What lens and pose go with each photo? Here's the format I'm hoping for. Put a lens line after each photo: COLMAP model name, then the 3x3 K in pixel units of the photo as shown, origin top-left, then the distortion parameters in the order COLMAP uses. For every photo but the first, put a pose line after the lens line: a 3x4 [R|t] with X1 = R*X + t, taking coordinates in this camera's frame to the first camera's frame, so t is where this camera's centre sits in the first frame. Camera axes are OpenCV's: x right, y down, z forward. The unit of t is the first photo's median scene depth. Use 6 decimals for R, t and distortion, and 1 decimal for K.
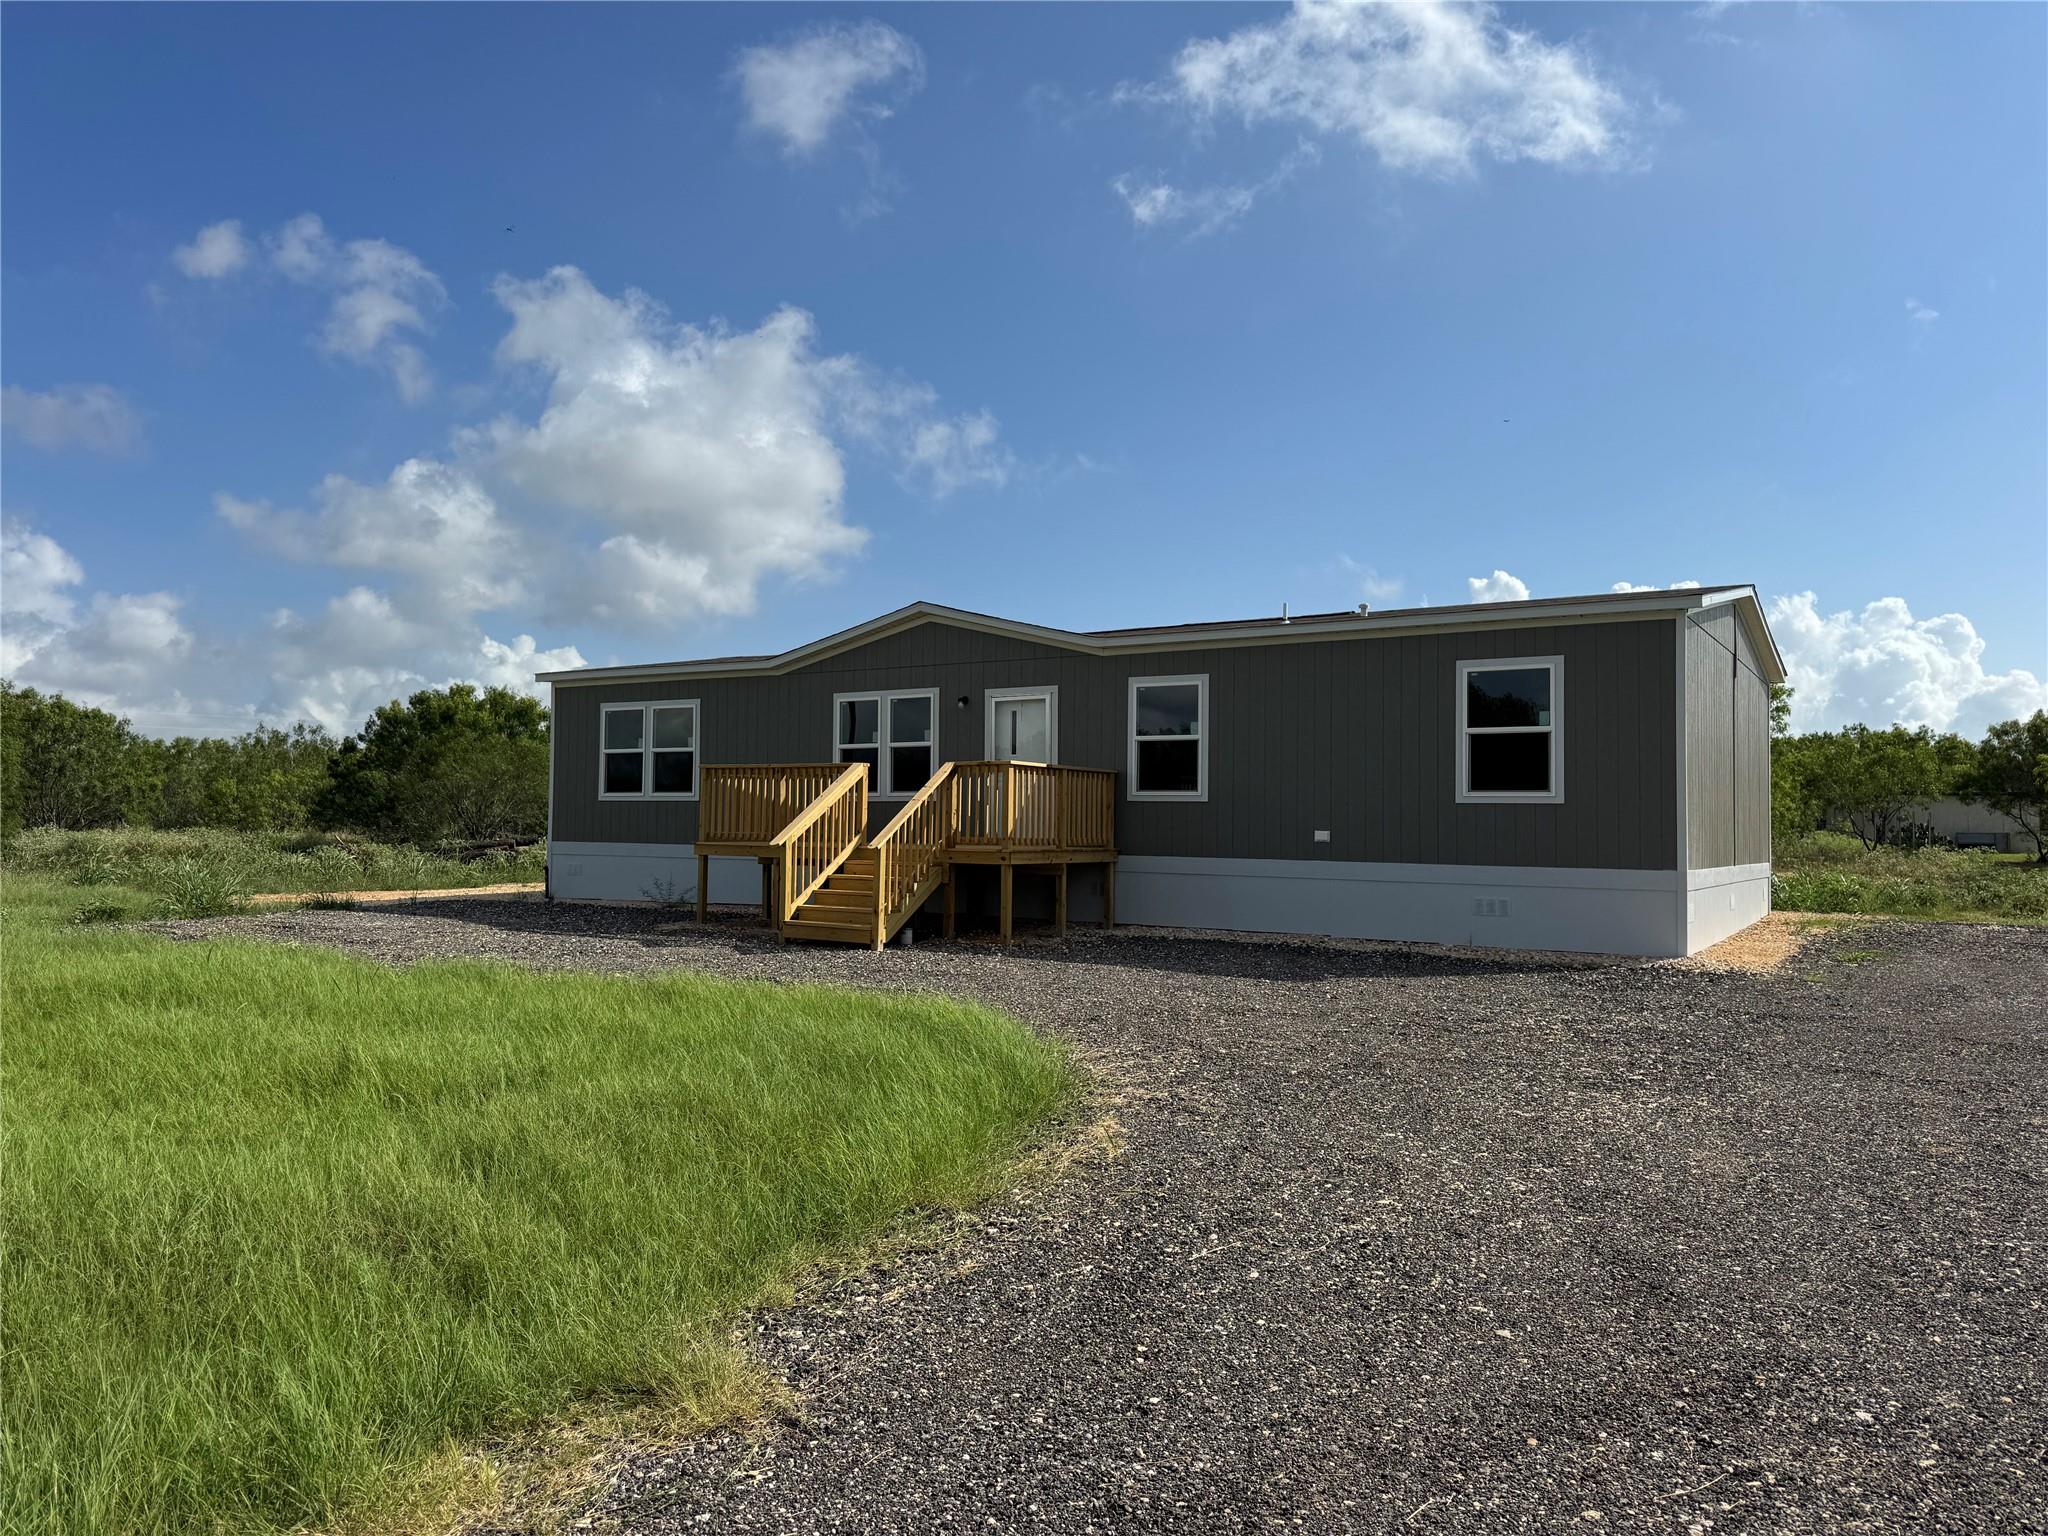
lens RADIAL K [[1439.0, 0, 1024.0], [0, 1439.0, 768.0], [0, 0, 1]] dist [0.160227, -0.000544]
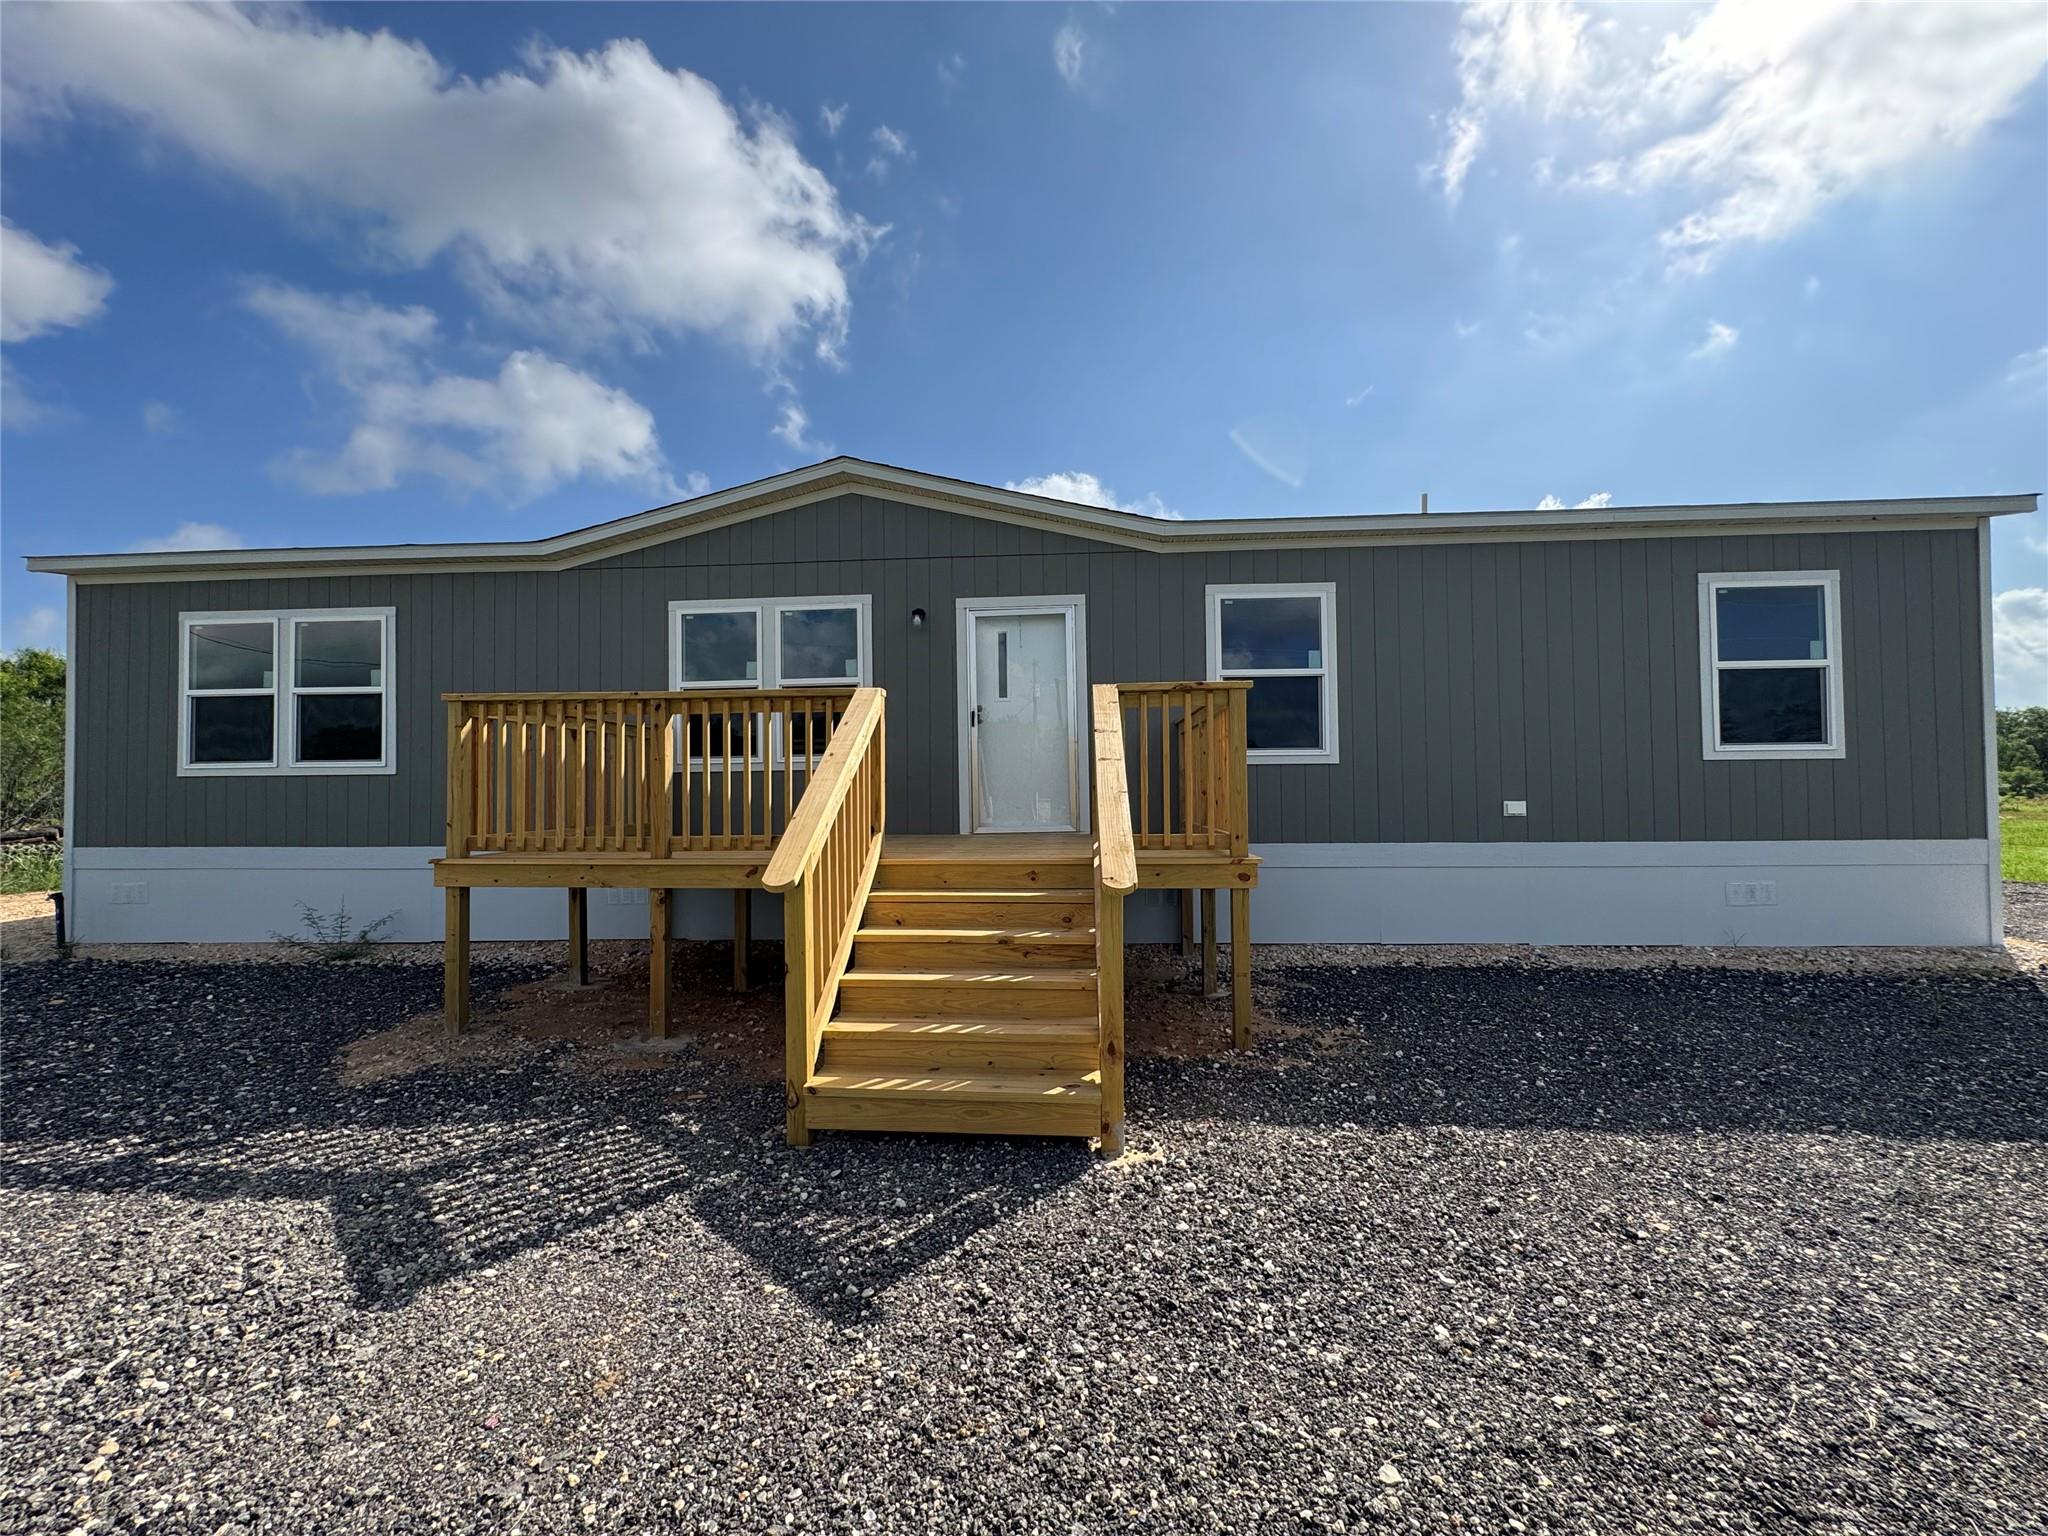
lens RADIAL K [[815.3, 0, 1027.3], [0, 815.3, 765.2], [0, 0, 1]] dist [0.000774, -0.000448]
pose [[0.876828, -0.010515, 0.480689, -0.185618], [0.002054, 0.999834, 0.018125, 0.015662], [-0.480800, -0.014905, 0.876704, 0.680761]]
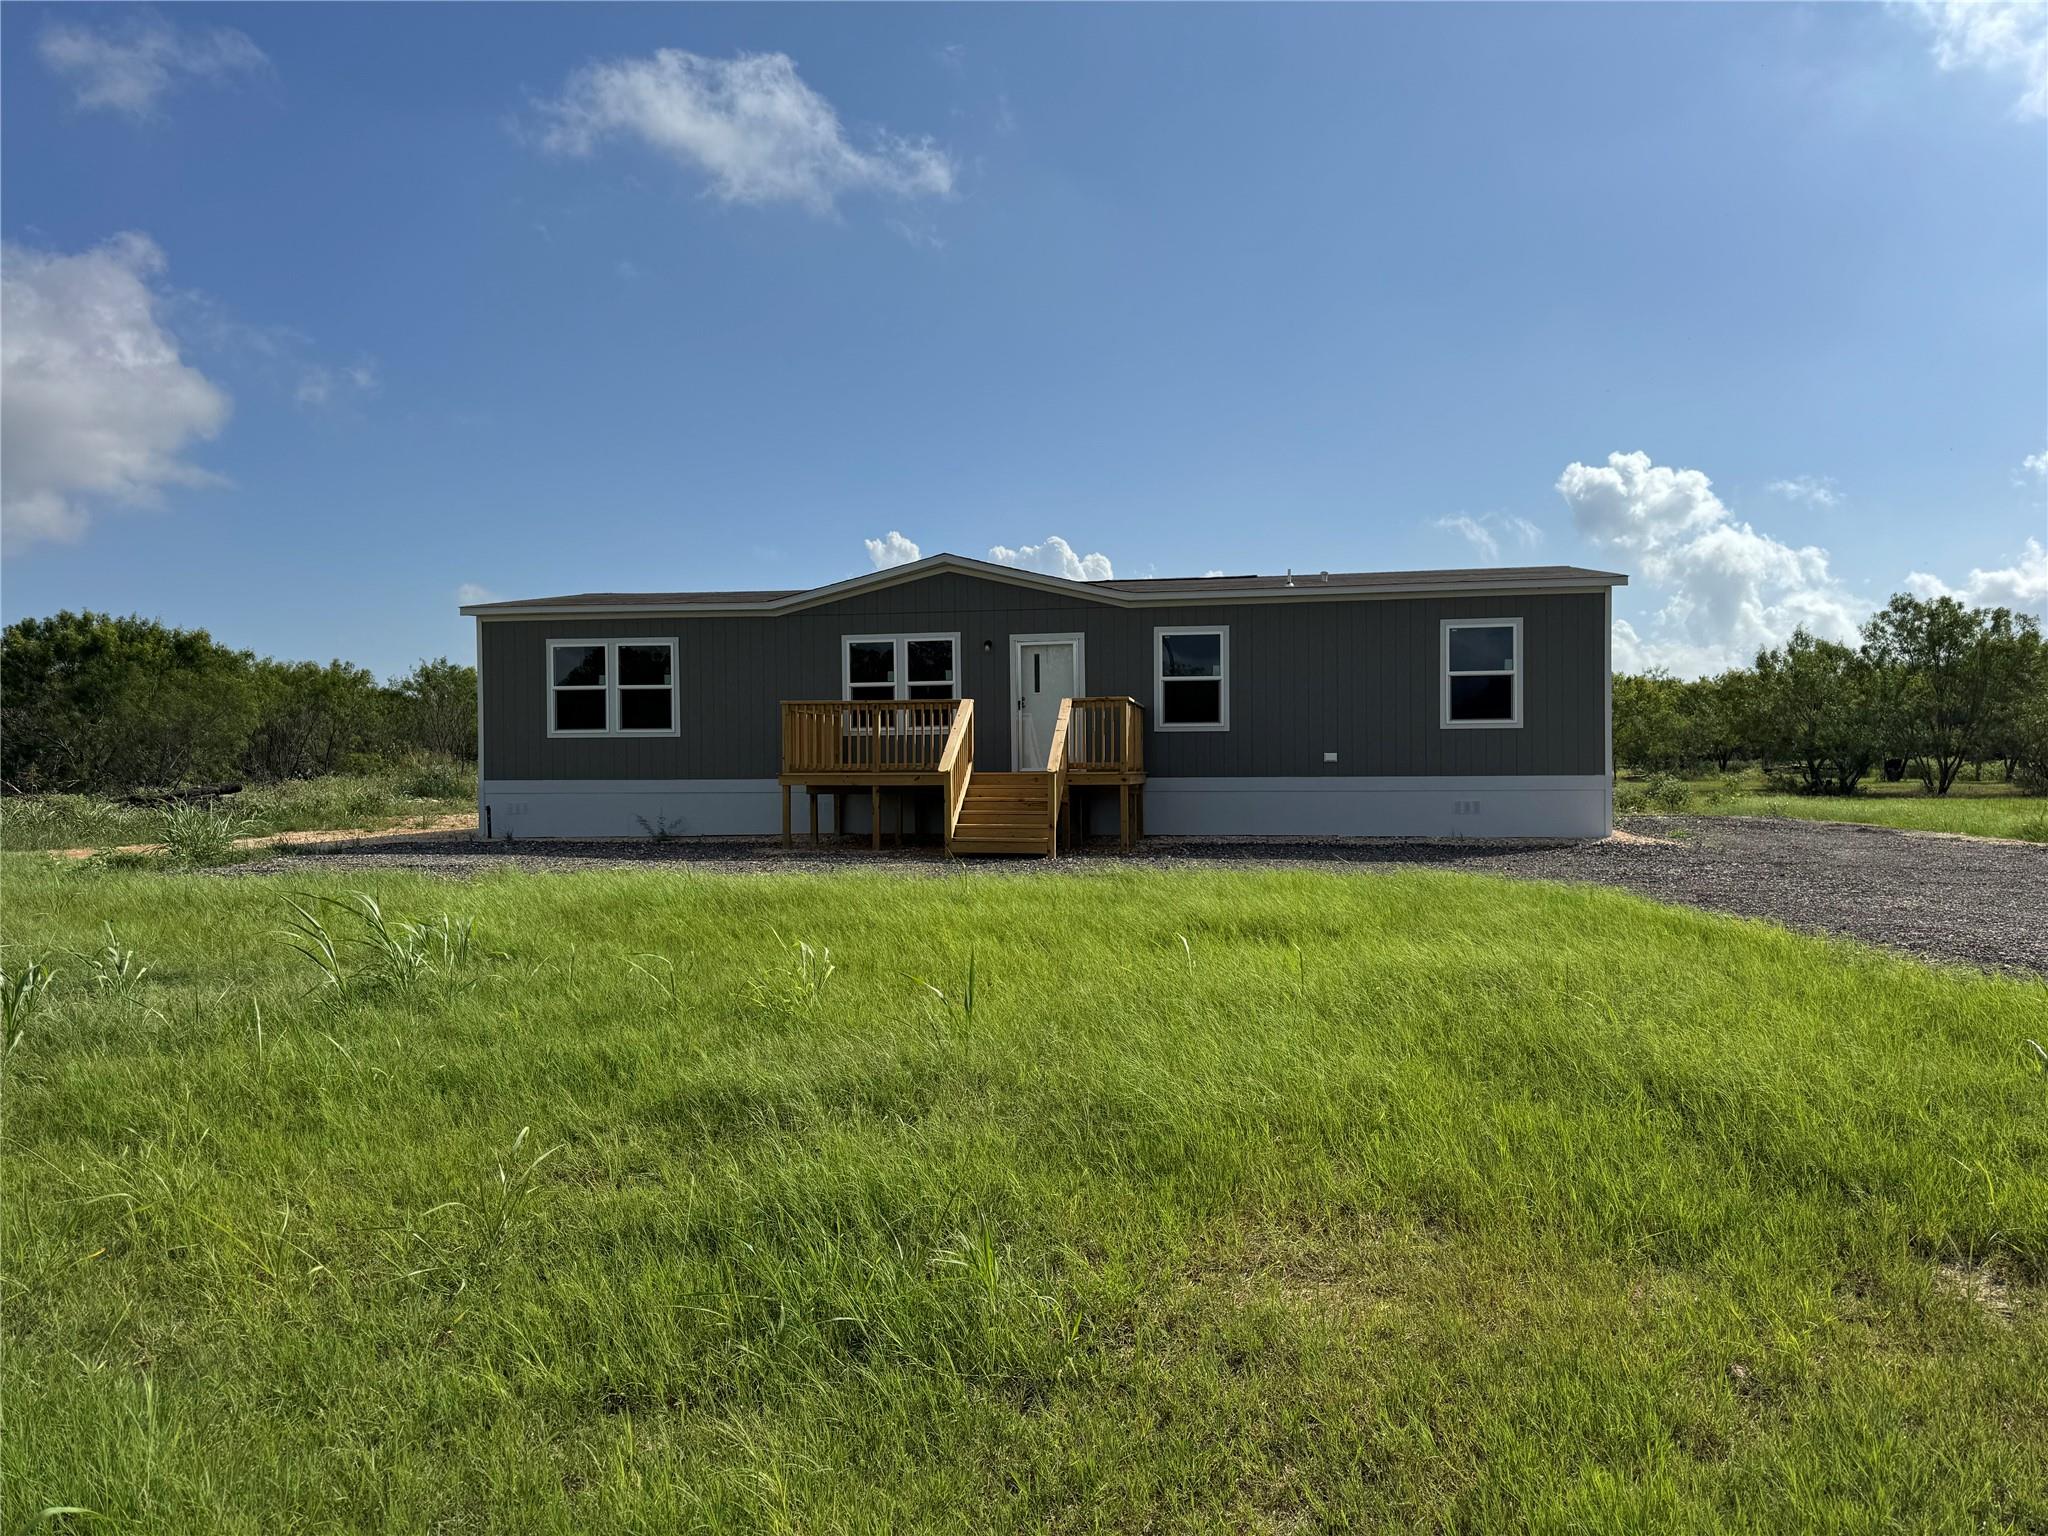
lens RADIAL K [[1439.0, 0, 1024.0], [0, 1439.0, 768.0], [0, 0, 1]] dist [0.160227, -0.000544]
pose [[0.921737, -0.019122, 0.387345, -0.473781], [0.002999, 0.999105, 0.042184, 0.002305], [-0.387805, -0.037721, 0.920969, -0.051149]]
